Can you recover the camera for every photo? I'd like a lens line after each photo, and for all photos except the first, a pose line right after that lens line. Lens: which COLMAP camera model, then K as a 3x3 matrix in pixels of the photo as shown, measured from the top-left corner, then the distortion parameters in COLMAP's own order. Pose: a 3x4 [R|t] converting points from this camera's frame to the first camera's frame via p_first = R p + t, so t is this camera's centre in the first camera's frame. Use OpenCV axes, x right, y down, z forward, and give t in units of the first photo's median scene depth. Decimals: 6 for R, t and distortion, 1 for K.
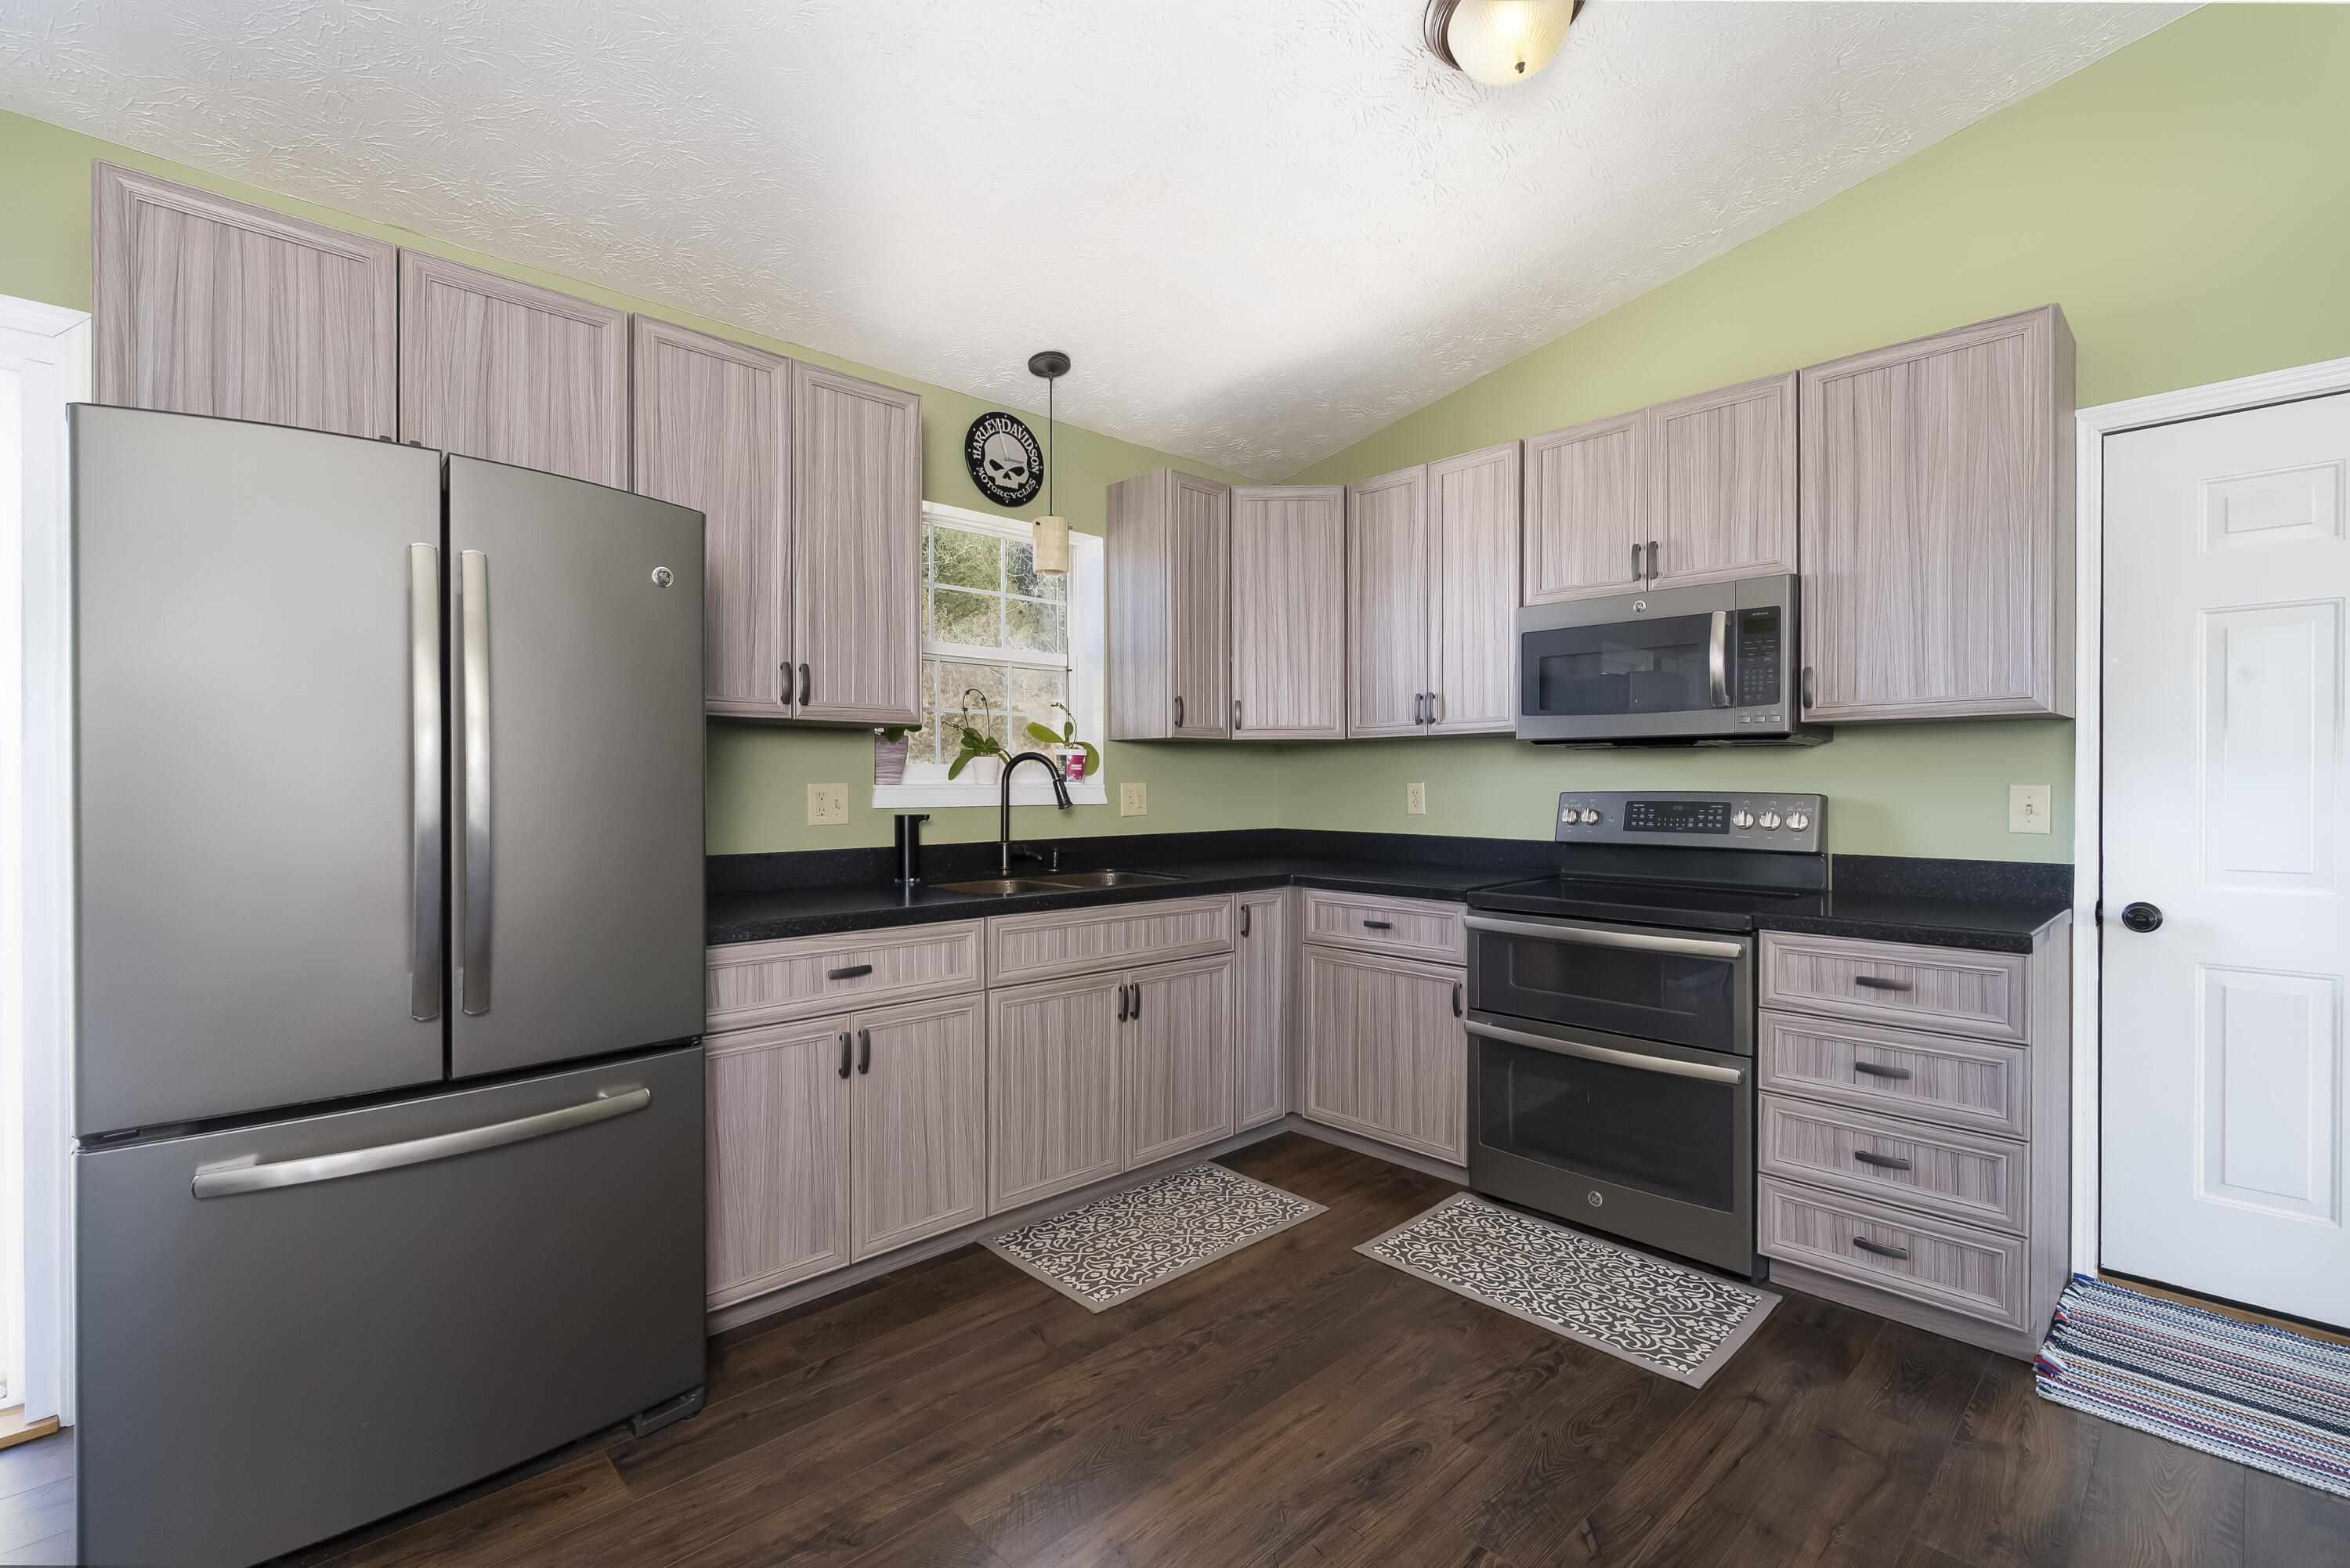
lens RADIAL K [[1049.5, 0, 1171.4], [0, 1049.5, 780.3], [0, 0, 1]] dist [-0.000942, -0.000428]
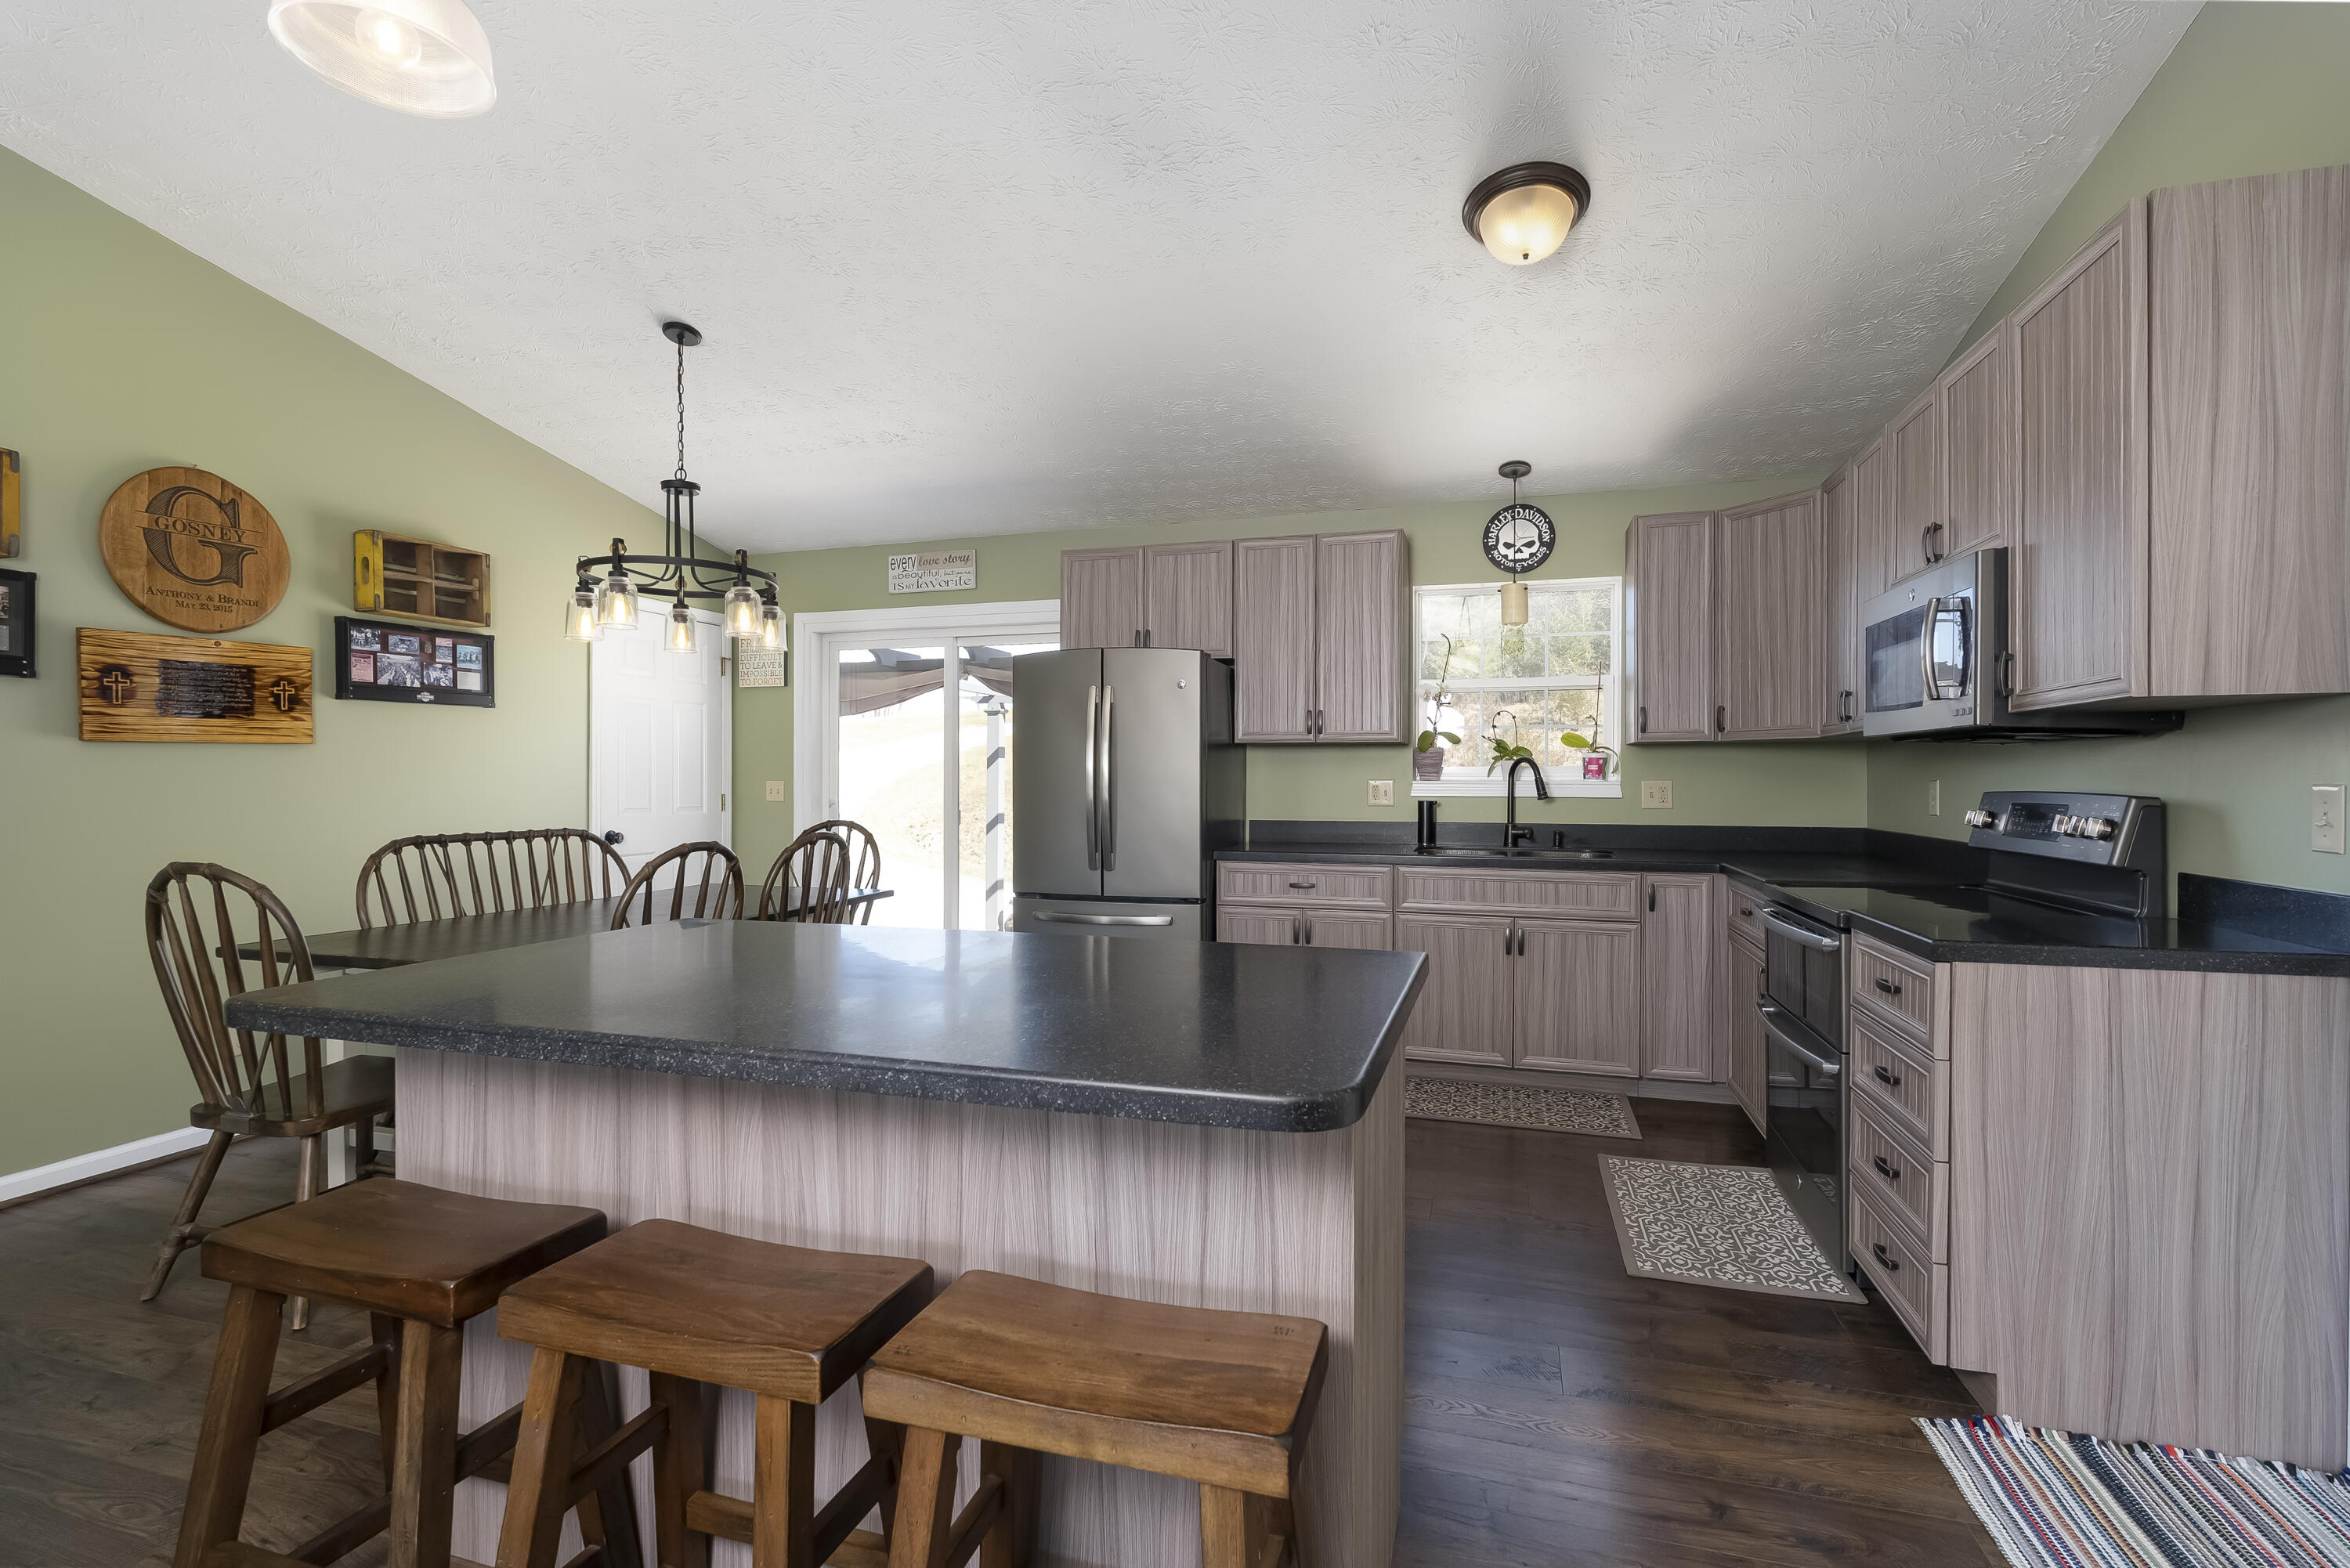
lens RADIAL K [[1049.5, 0, 1169.5], [0, 1049.5, 782.9], [0, 0, 1]] dist [-0.000942, -0.000428]
pose [[0.480667, 0.005056, -0.876889, 0.820083], [-0.002657, 0.999987, 0.004309, 0.001745], [0.876899, 0.000259, 0.480674, -0.035245]]
